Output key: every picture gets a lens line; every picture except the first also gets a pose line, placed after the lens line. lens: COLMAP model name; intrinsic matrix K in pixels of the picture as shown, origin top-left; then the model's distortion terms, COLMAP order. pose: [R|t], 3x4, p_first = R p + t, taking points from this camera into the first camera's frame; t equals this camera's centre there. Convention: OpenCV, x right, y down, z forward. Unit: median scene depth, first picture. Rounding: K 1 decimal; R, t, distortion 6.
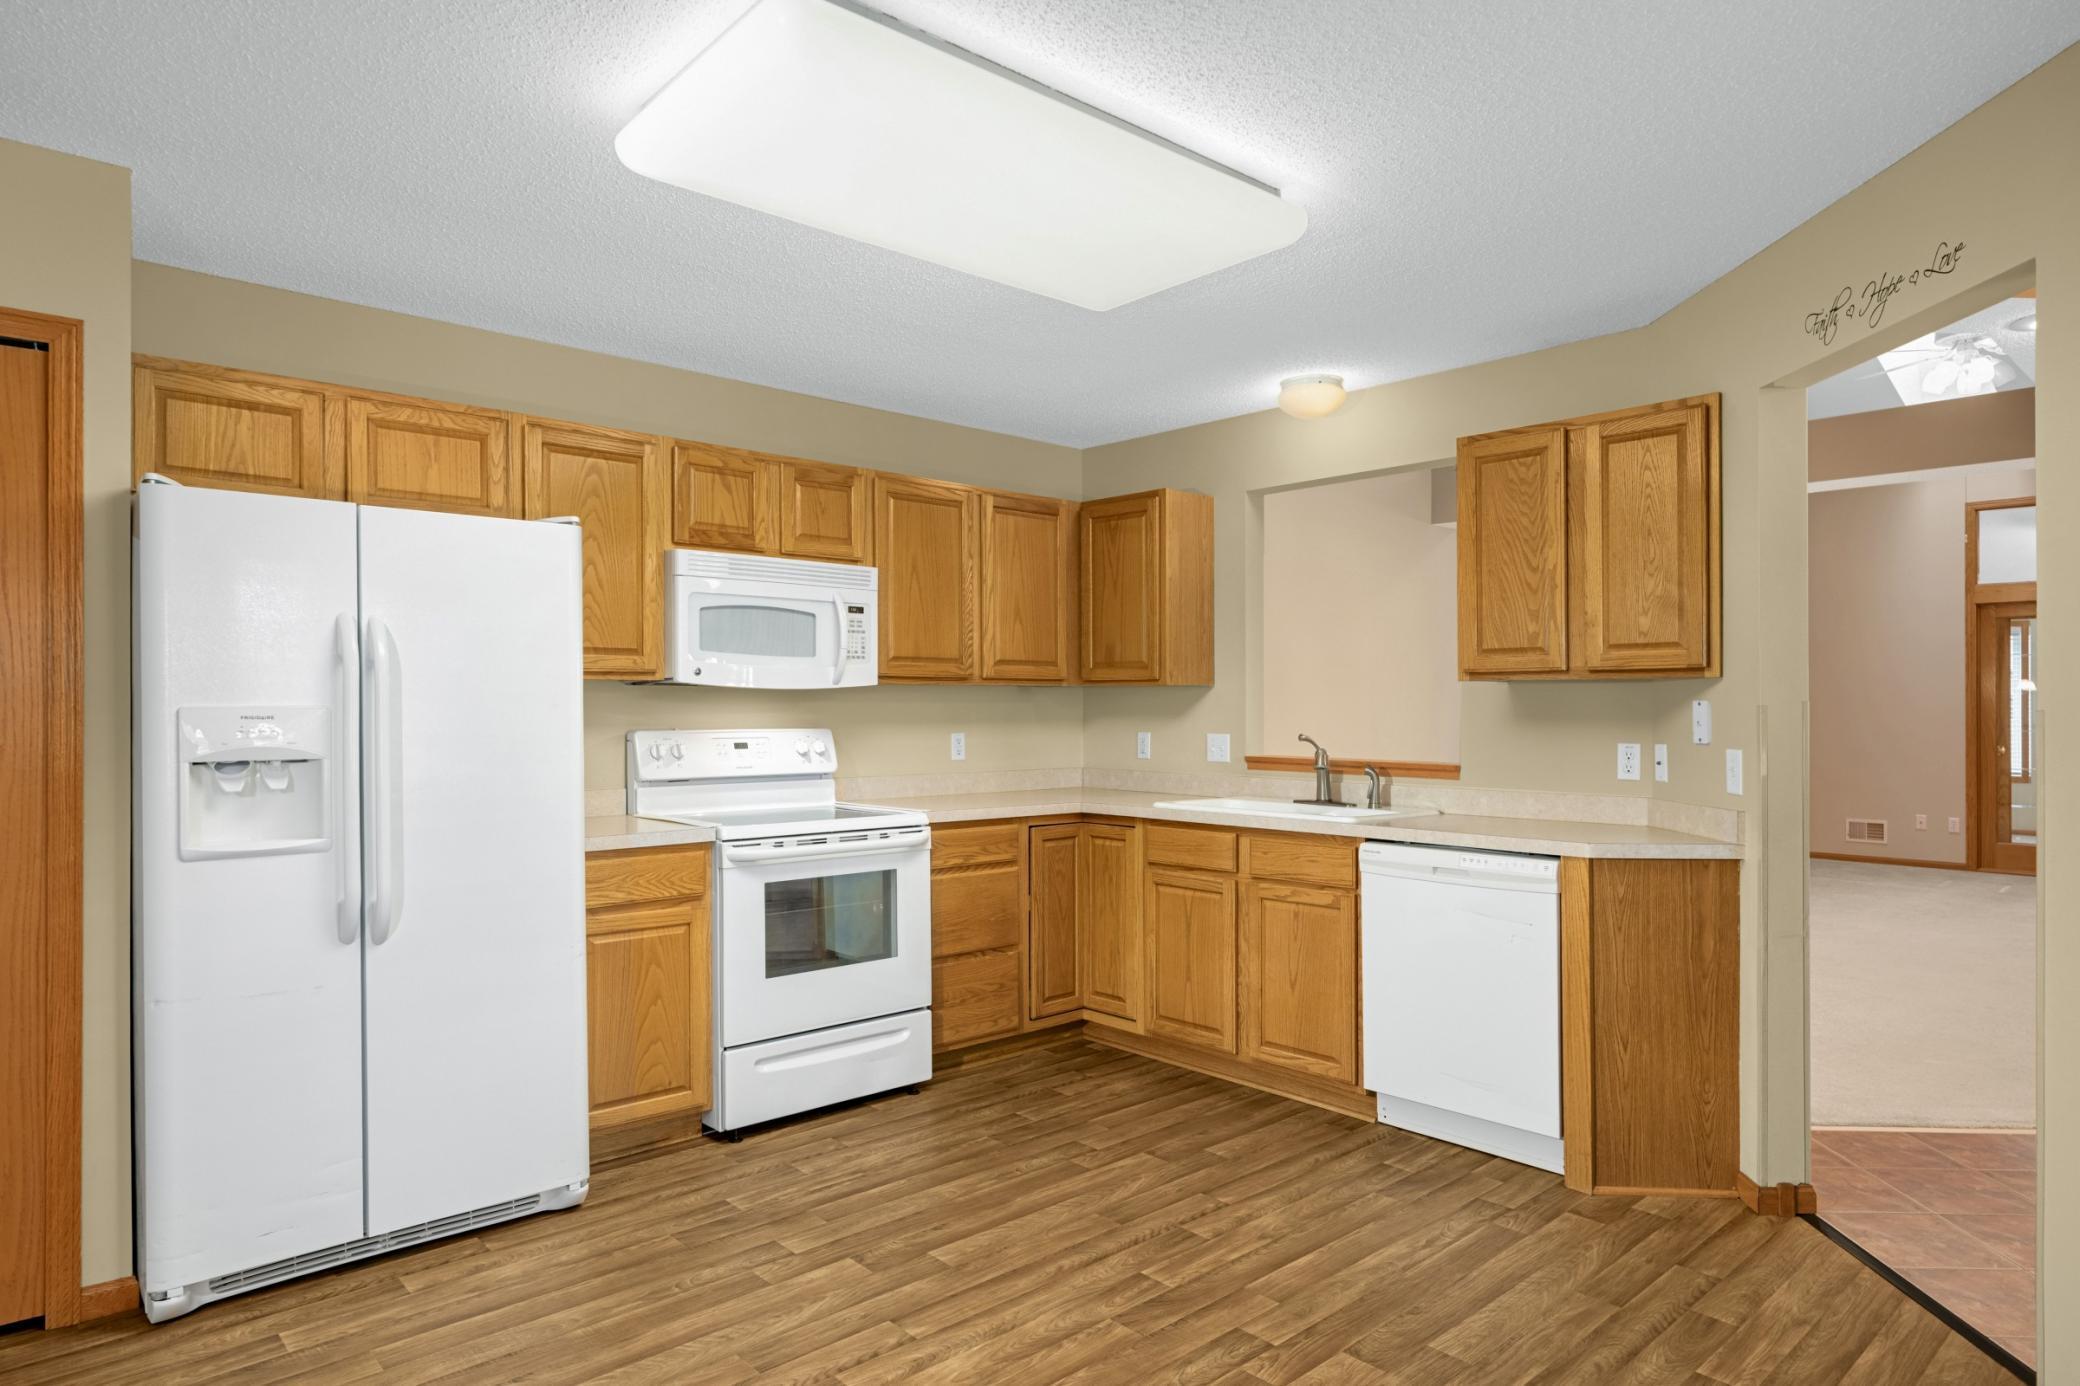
lens RADIAL K [[1183.0, 0, 1037.0], [0, 1183.0, 707.6], [0, 0, 1]] dist [0.000807, -0.001202]
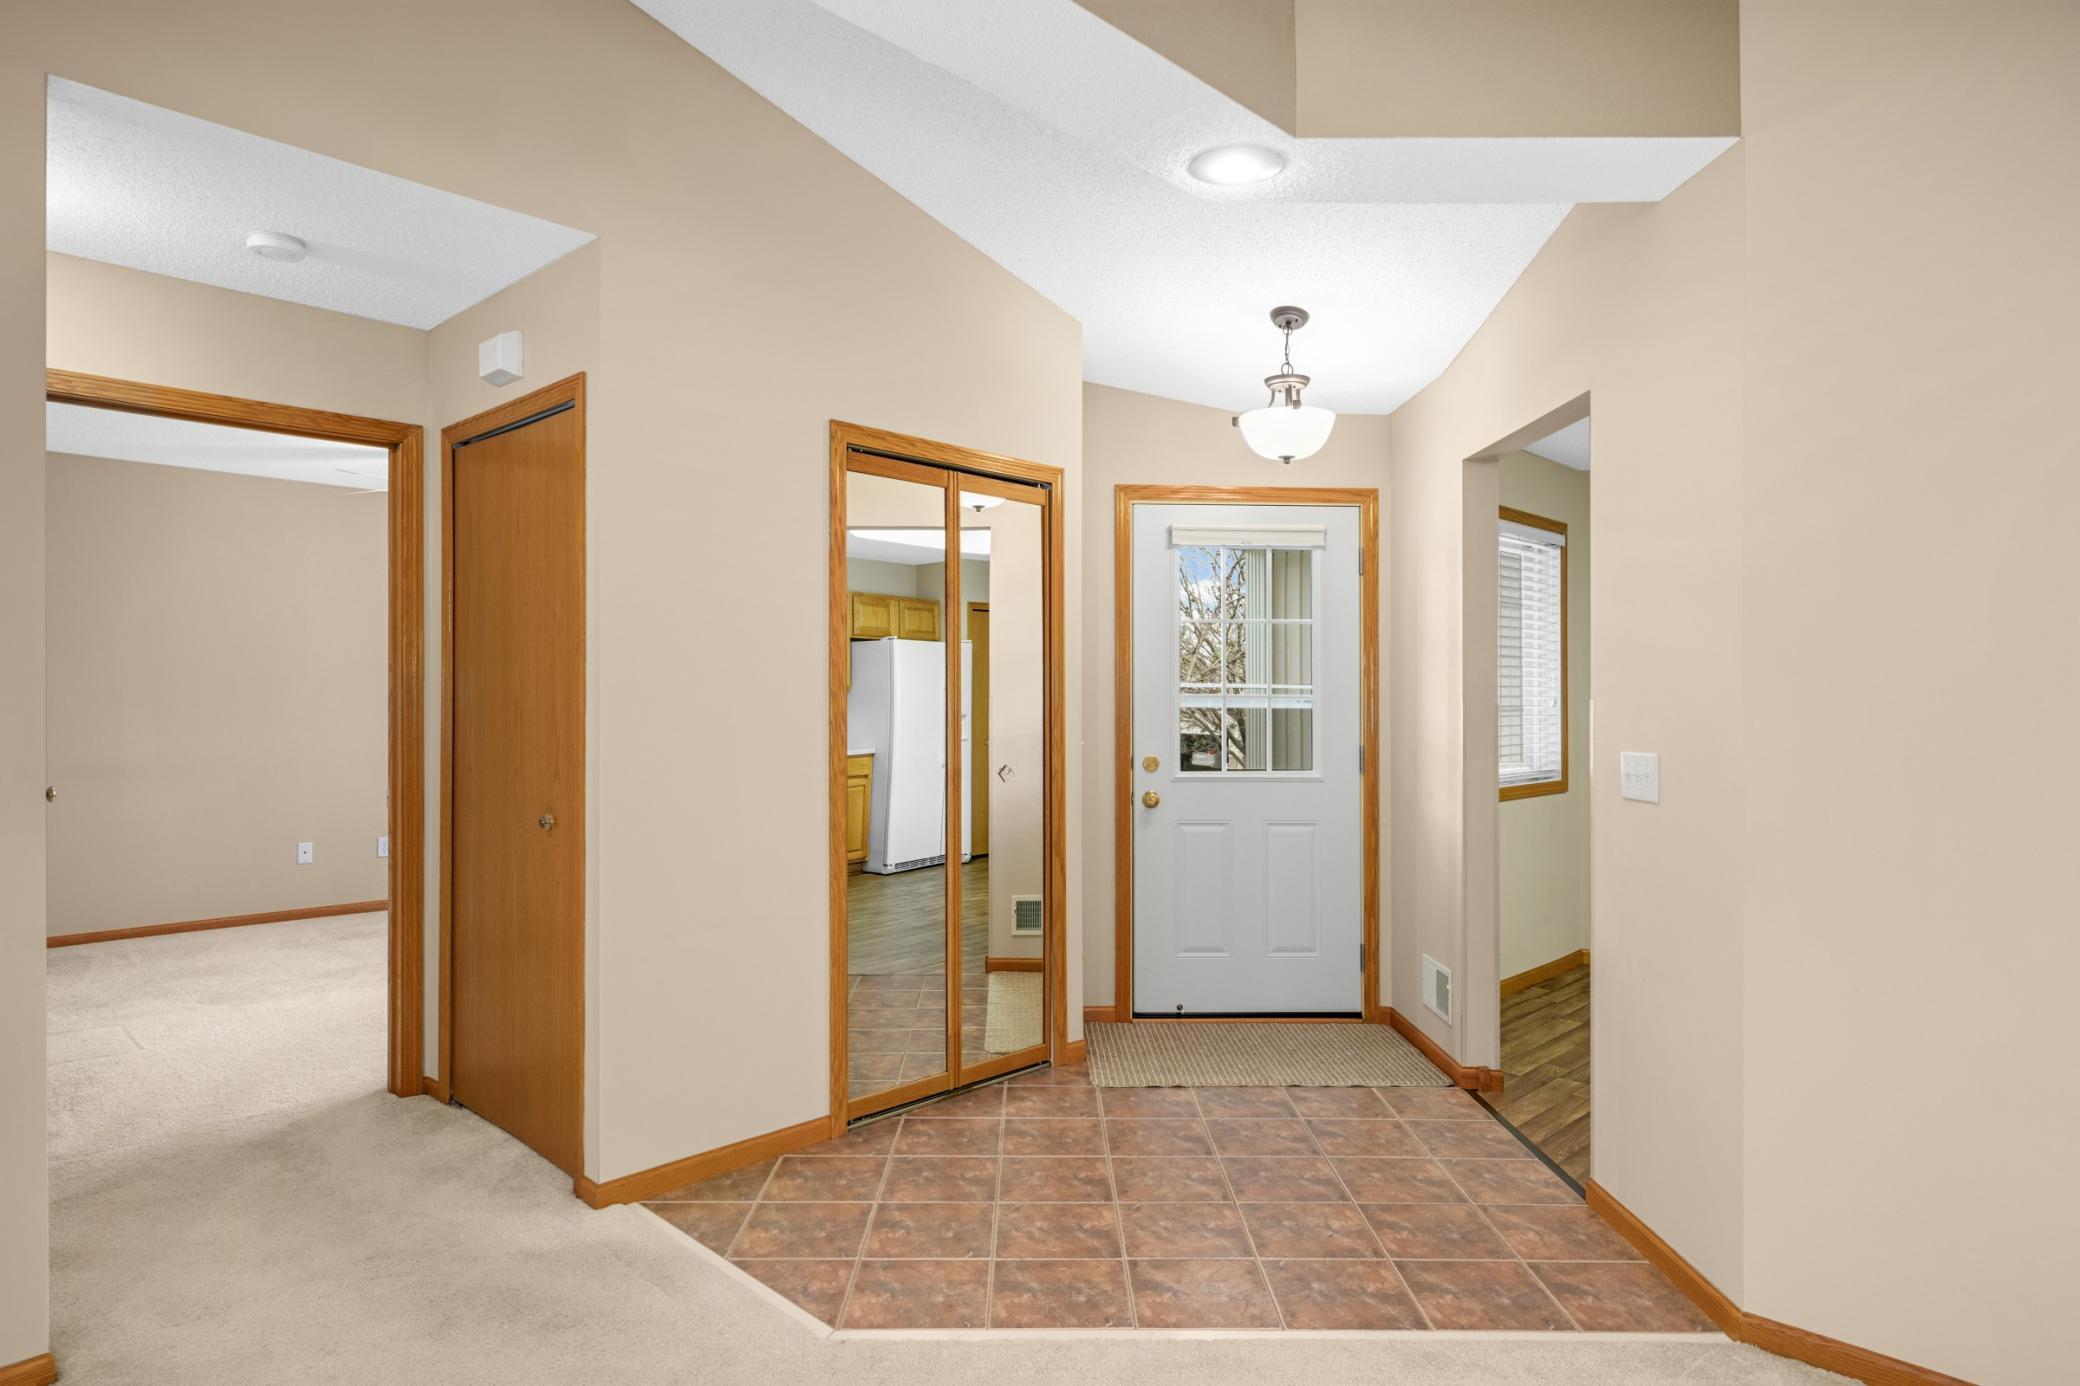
lens RADIAL K [[1183.0, 0, 1037.0], [0, 1183.0, 707.6], [0, 0, 1]] dist [0.000807, -0.001202]
pose [[-0.997686, 0.011685, -0.066984, 1.005897], [0.011692, 0.999932, 0.000286, -0.000296], [0.066983, -0.000498, -0.997754, 1.674186]]
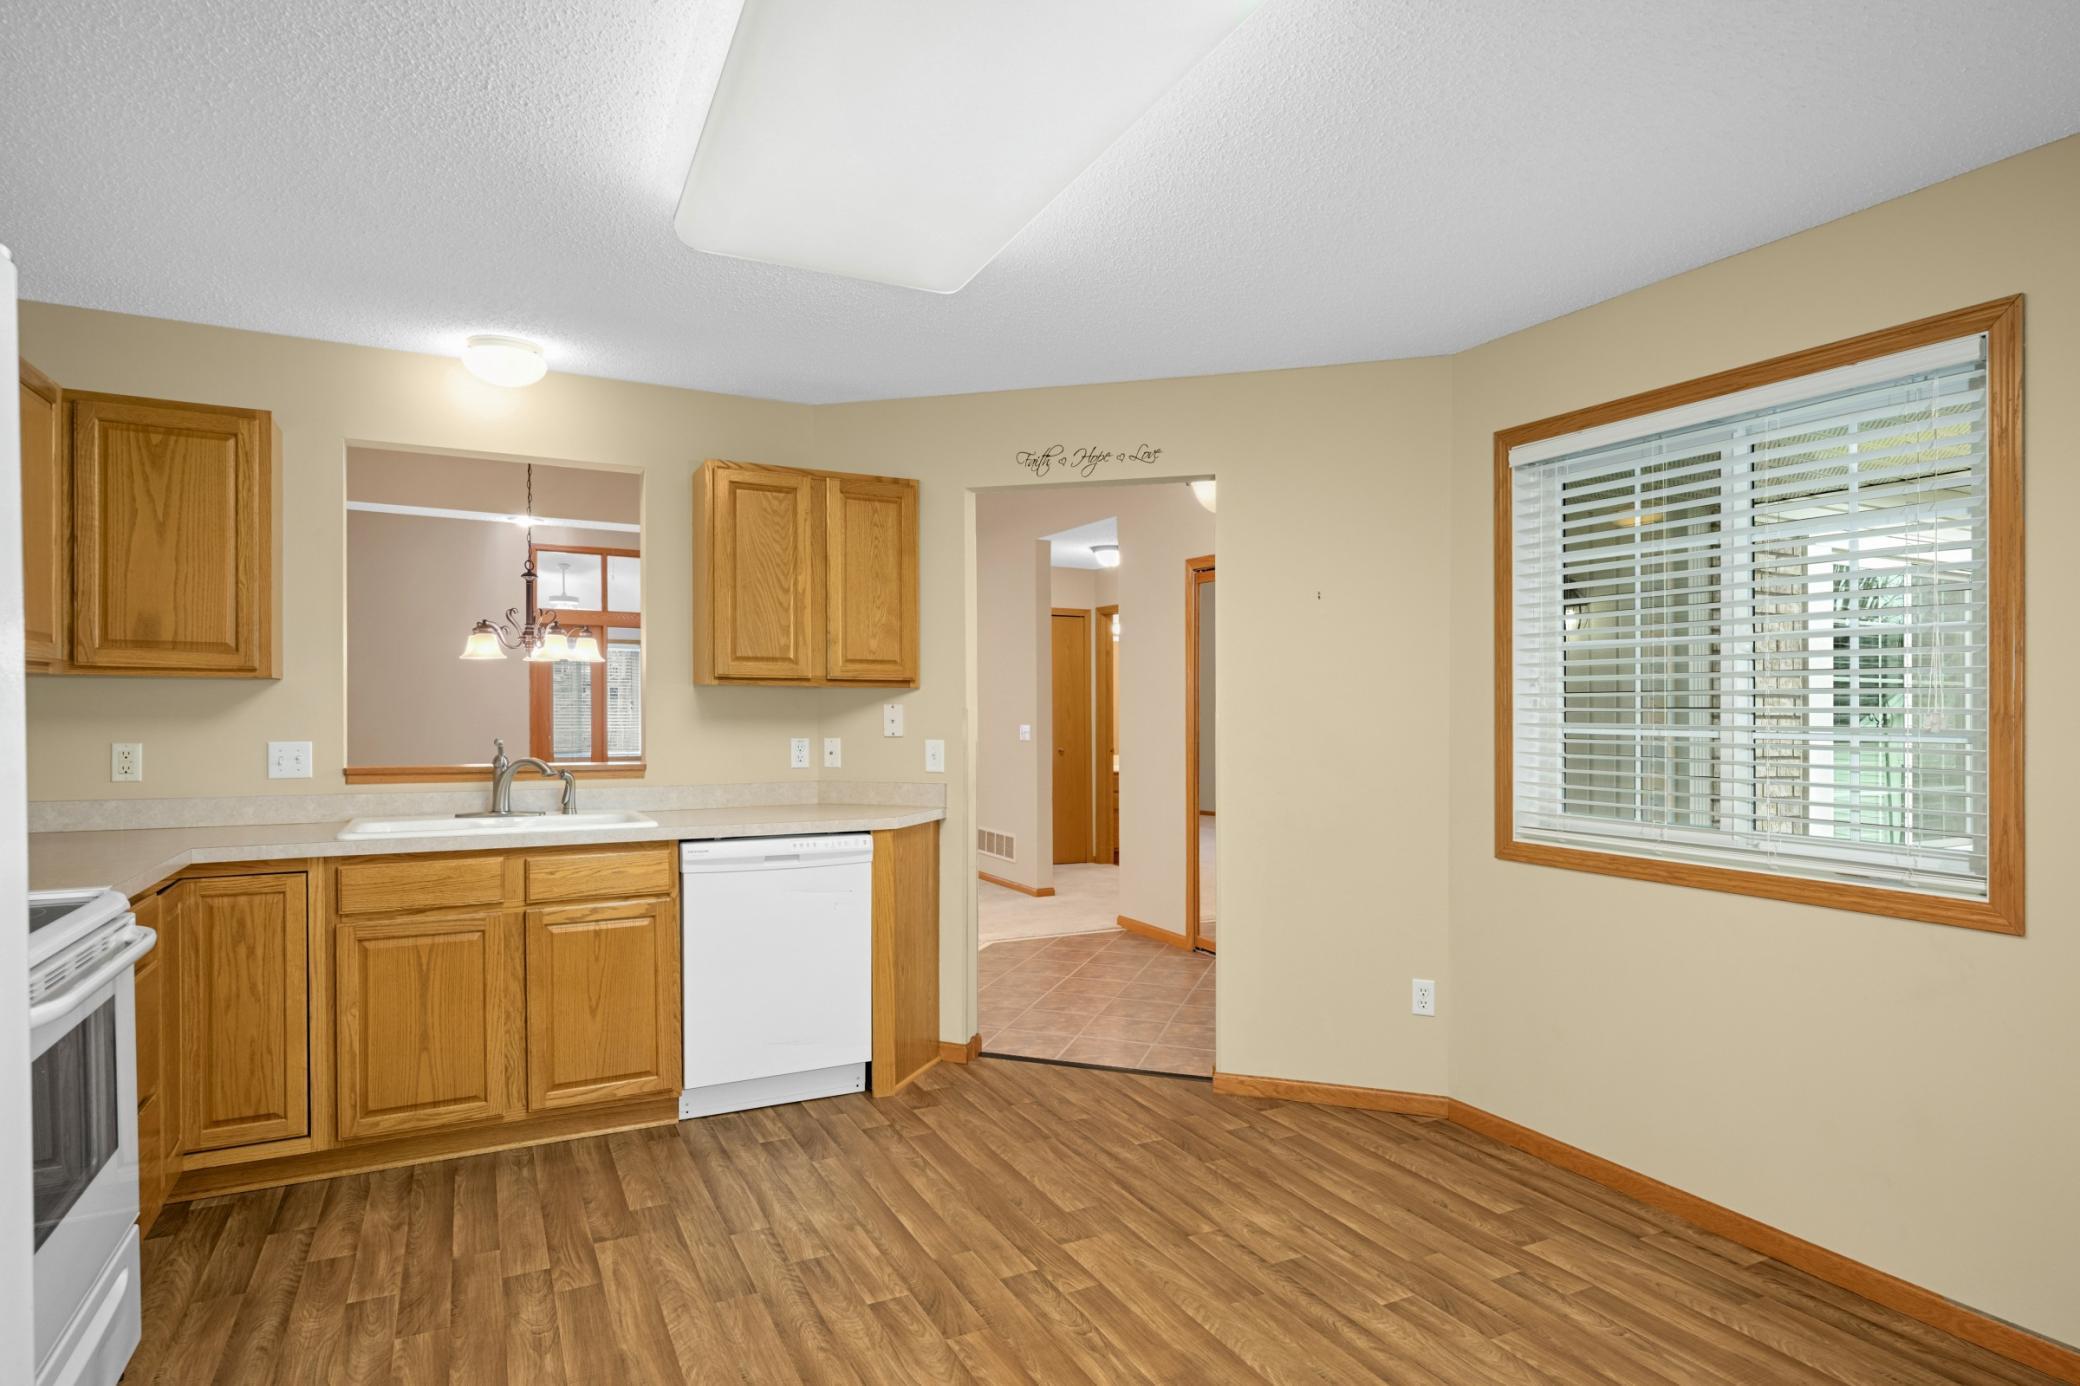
lens RADIAL K [[1125.2, 0, 974.4], [0, 1125.2, 689.5], [0, 0, 1]] dist [0.000251, -0.000012]
pose [[0.285951, 0.016040, 0.958110, -0.595692], [-0.004103, 0.999871, -0.015515, -0.003090], [-0.958235, 0.000506, 0.285980, 0.512944]]
